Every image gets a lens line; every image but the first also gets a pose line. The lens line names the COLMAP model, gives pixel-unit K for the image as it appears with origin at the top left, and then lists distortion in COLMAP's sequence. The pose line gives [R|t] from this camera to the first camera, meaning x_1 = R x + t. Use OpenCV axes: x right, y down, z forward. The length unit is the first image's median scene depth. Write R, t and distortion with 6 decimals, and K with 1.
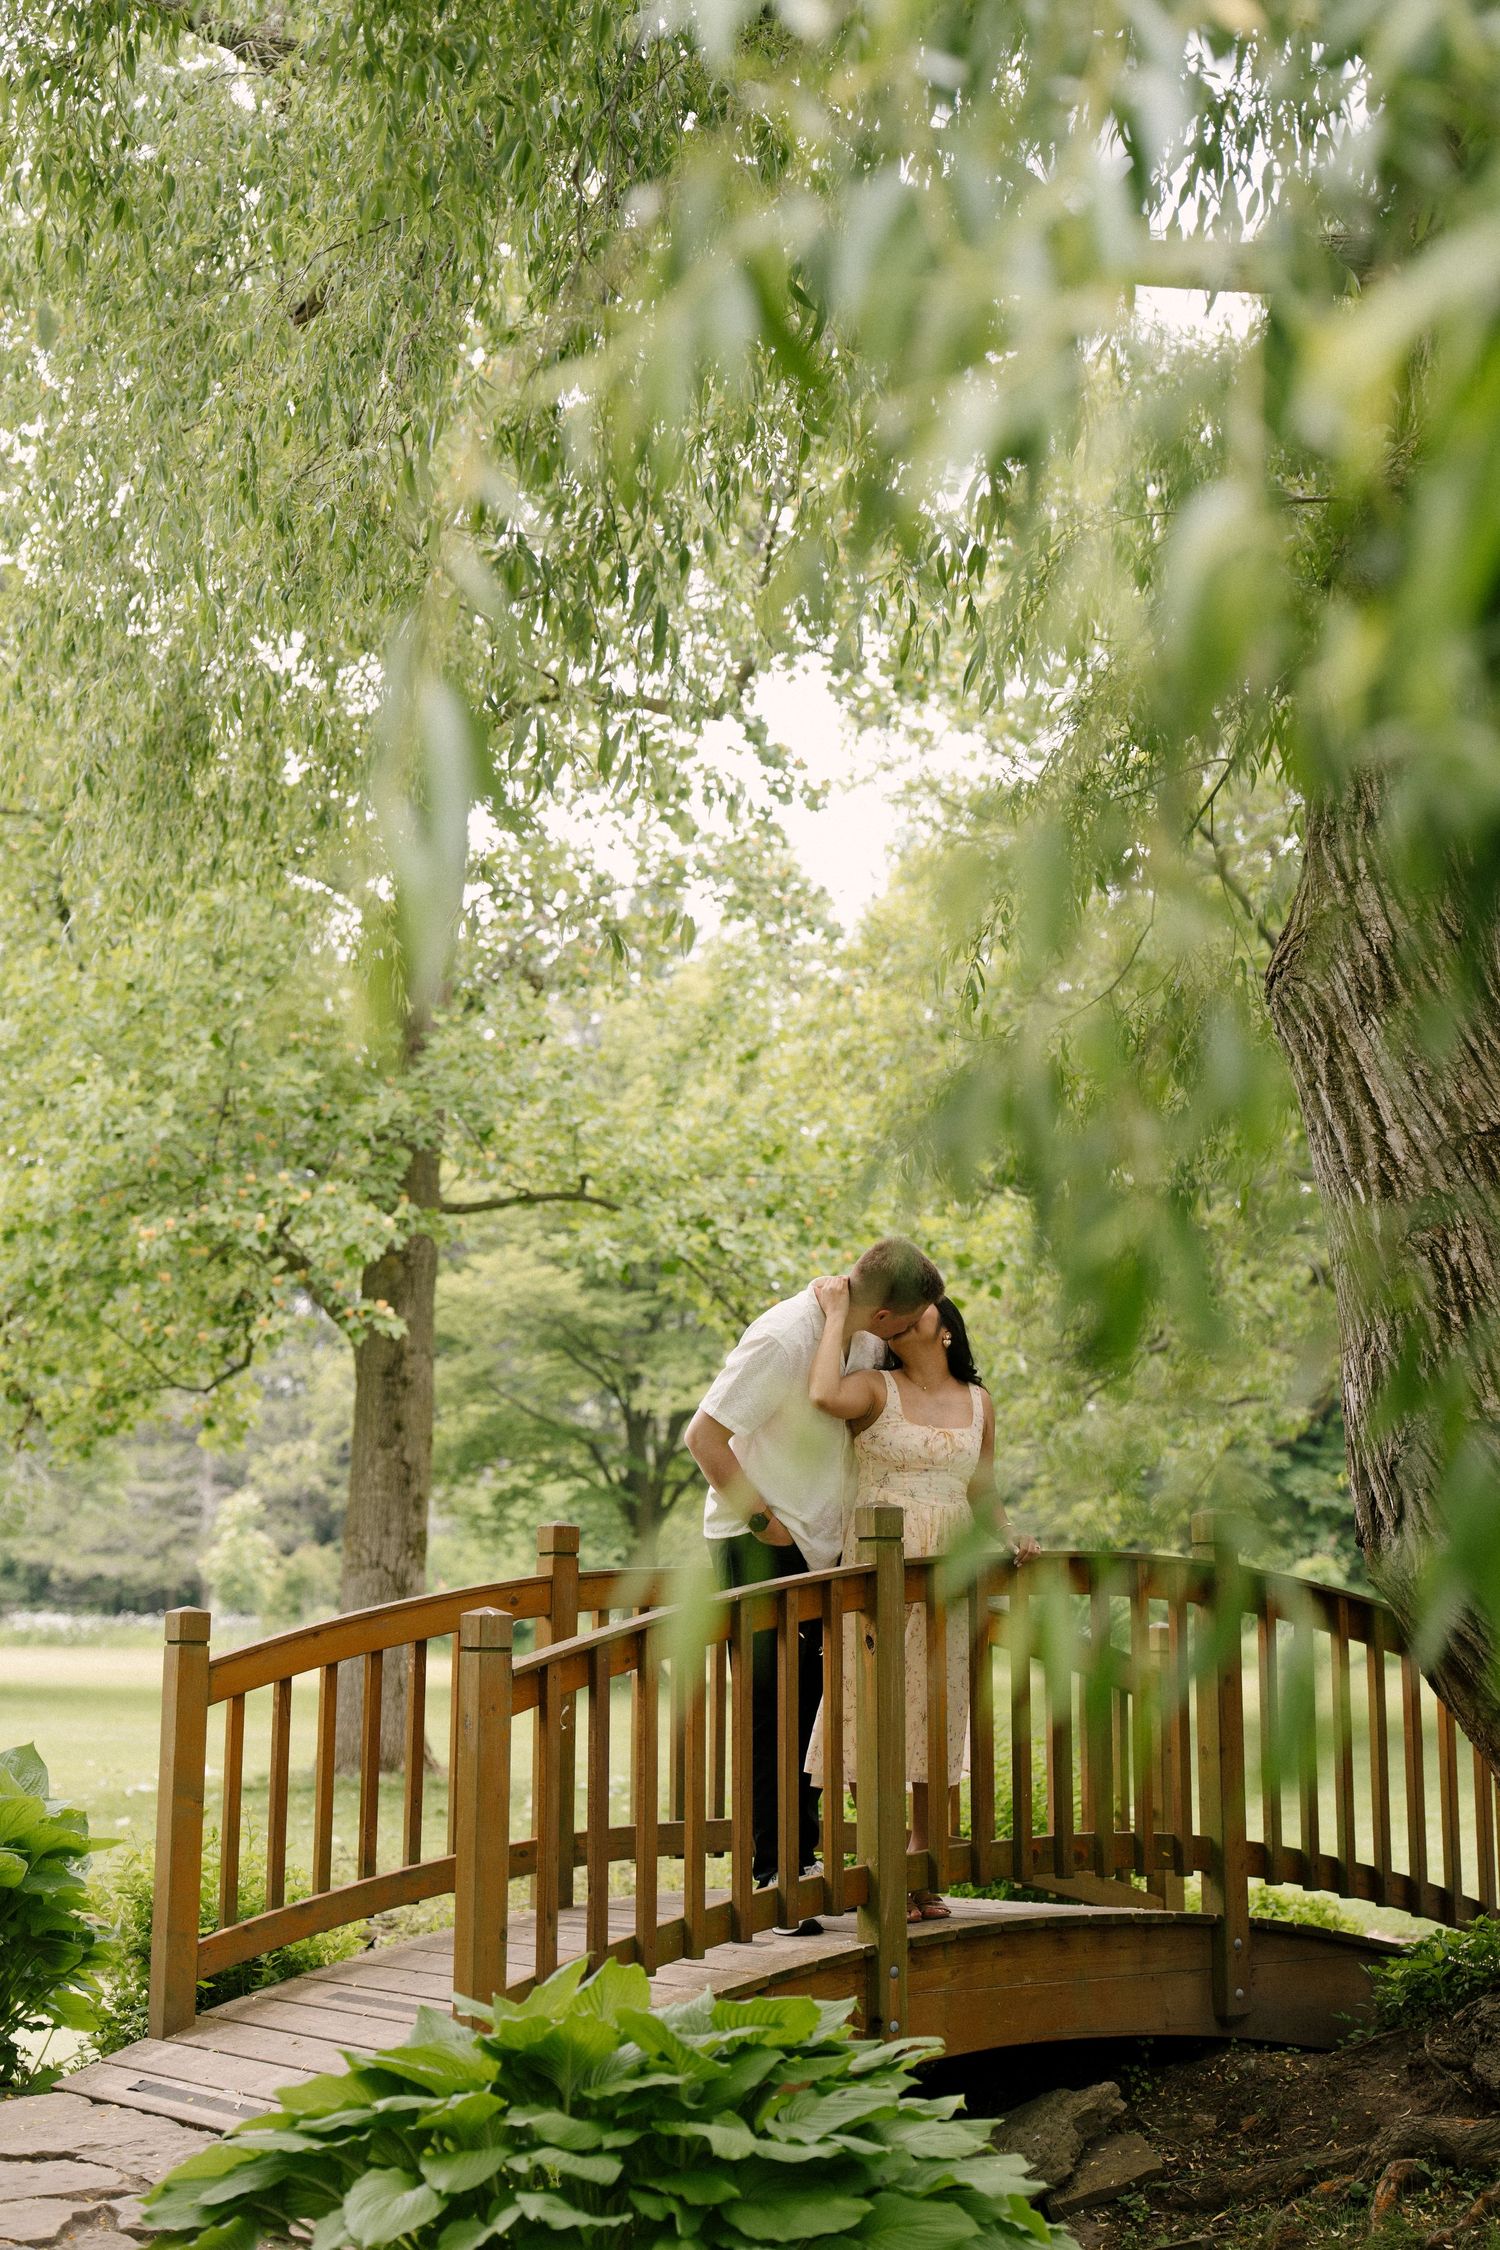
lens RADIAL K [[3599.4, 0, 750.6], [0, 3599.4, 1124.3], [0, 0, 1]] dist [-0.087381, 0.000000]
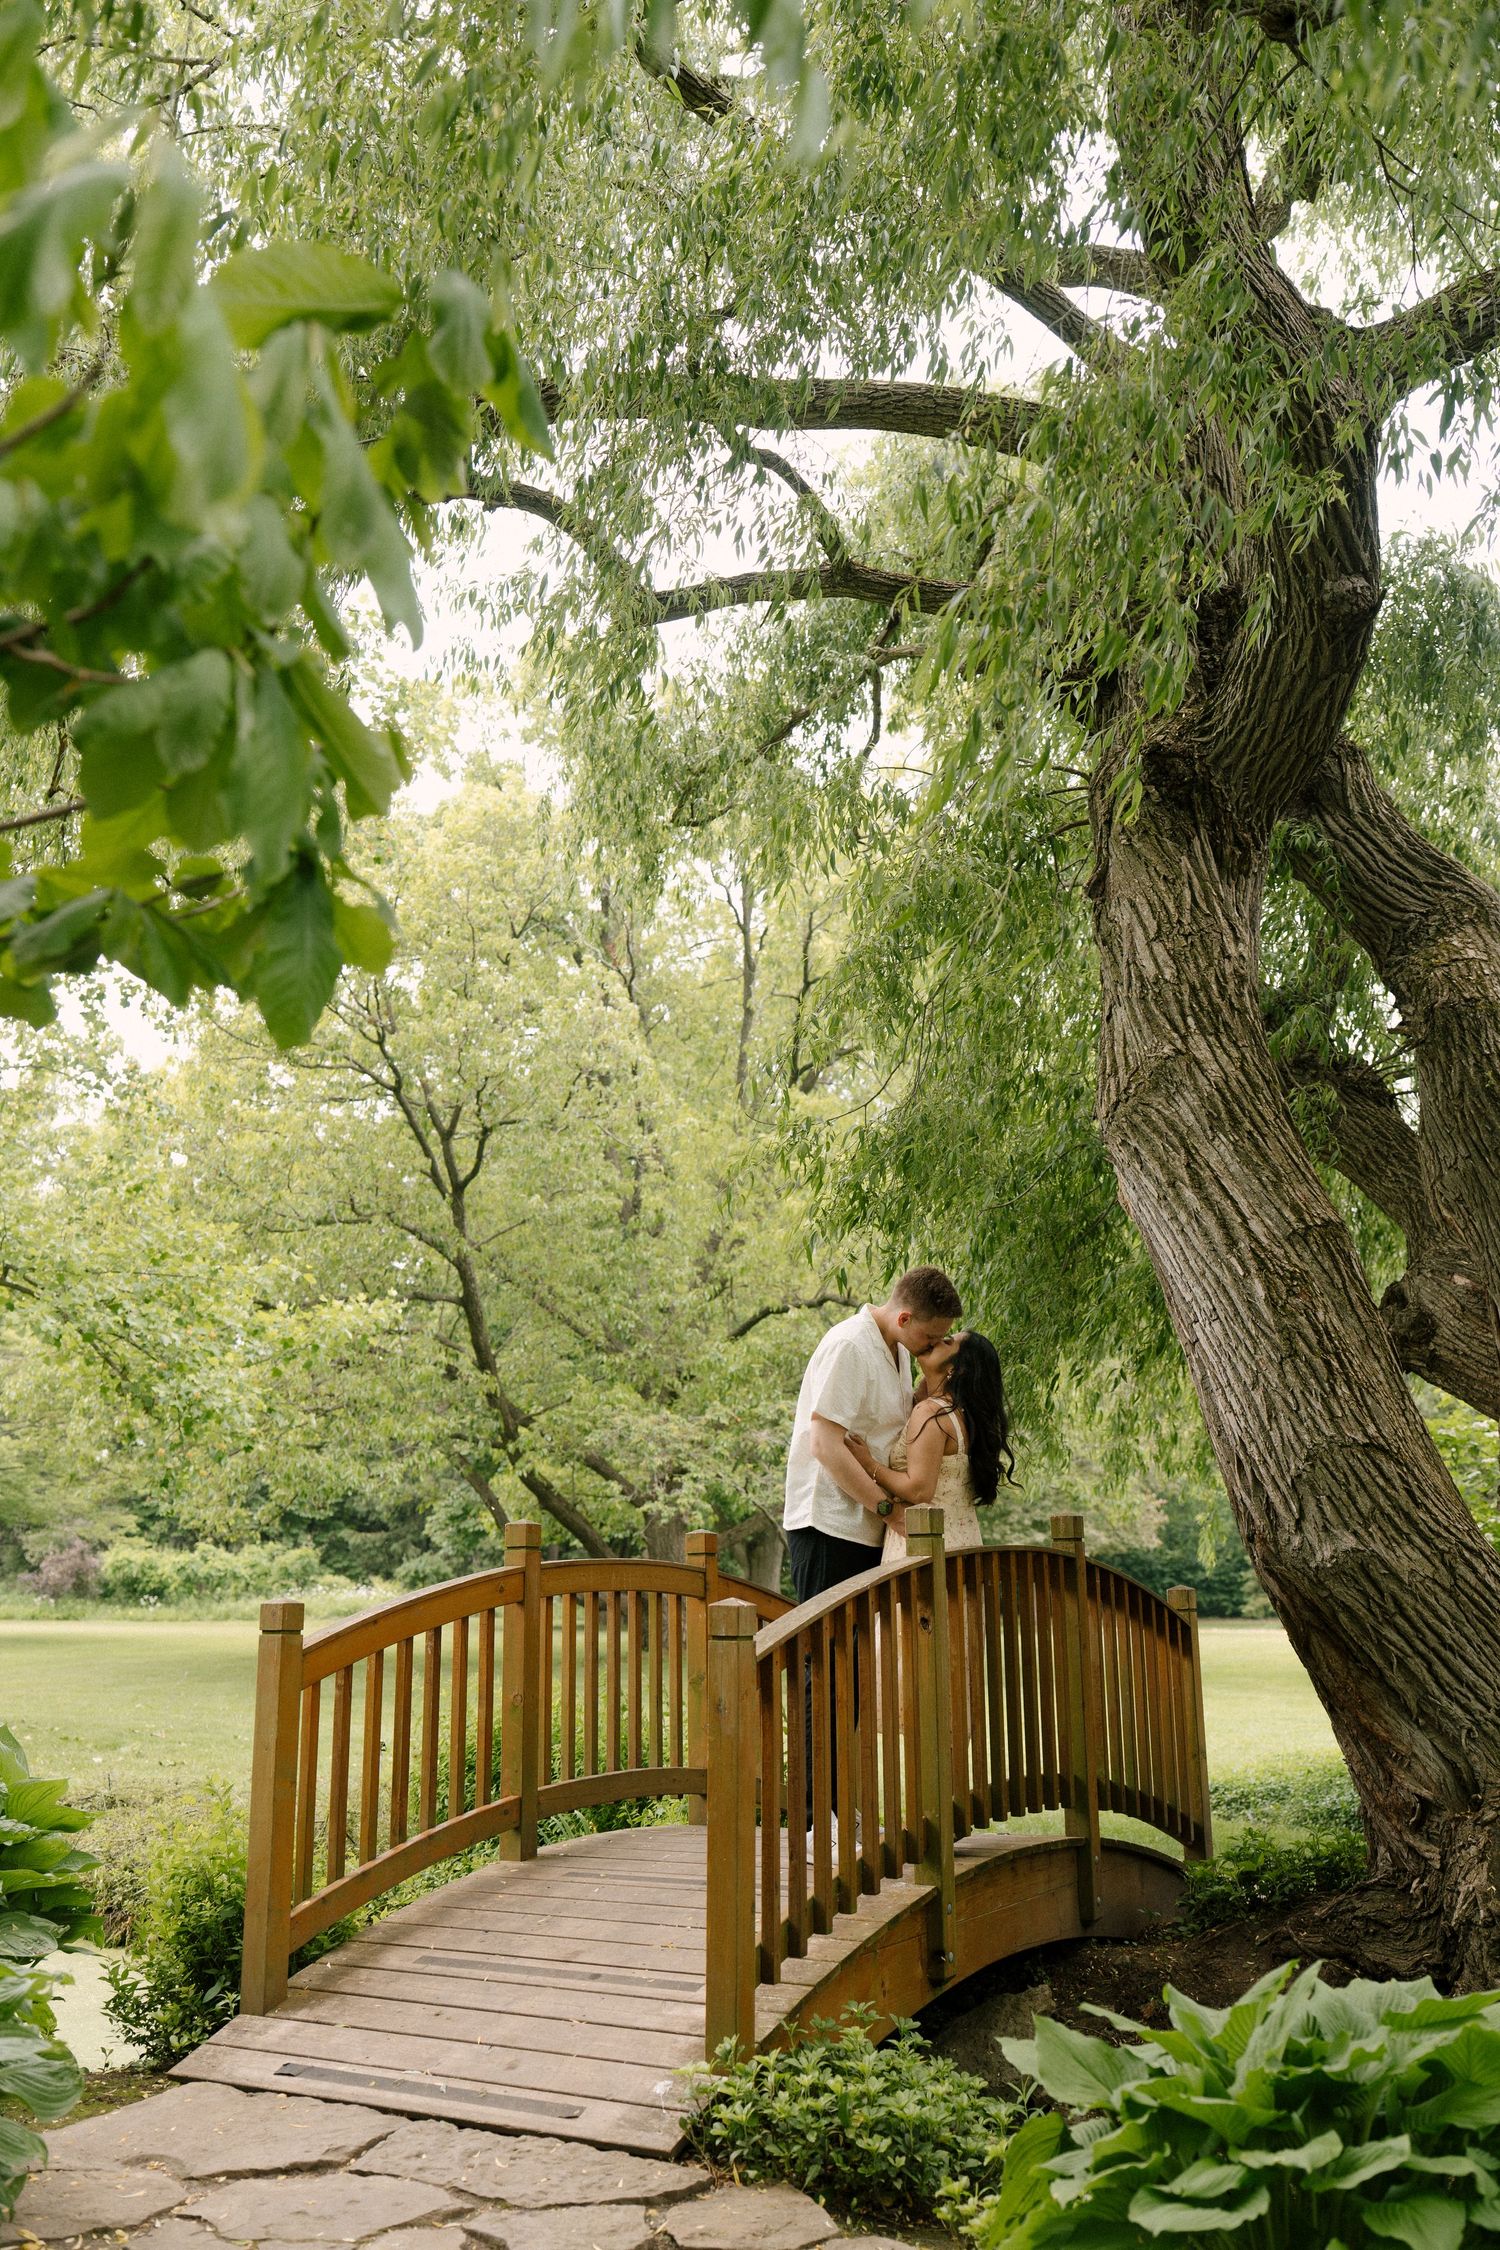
lens RADIAL K [[2155.4, 0, 748.9], [0, 2155.4, 1122.0], [0, 0, 1]] dist [-0.055298, 0.000000]
pose [[0.911999, 0.081327, 0.402050, -0.299907], [-0.049483, 0.994803, -0.088984, 0.043809], [-0.407198, 0.061258, 0.911283, 0.351533]]
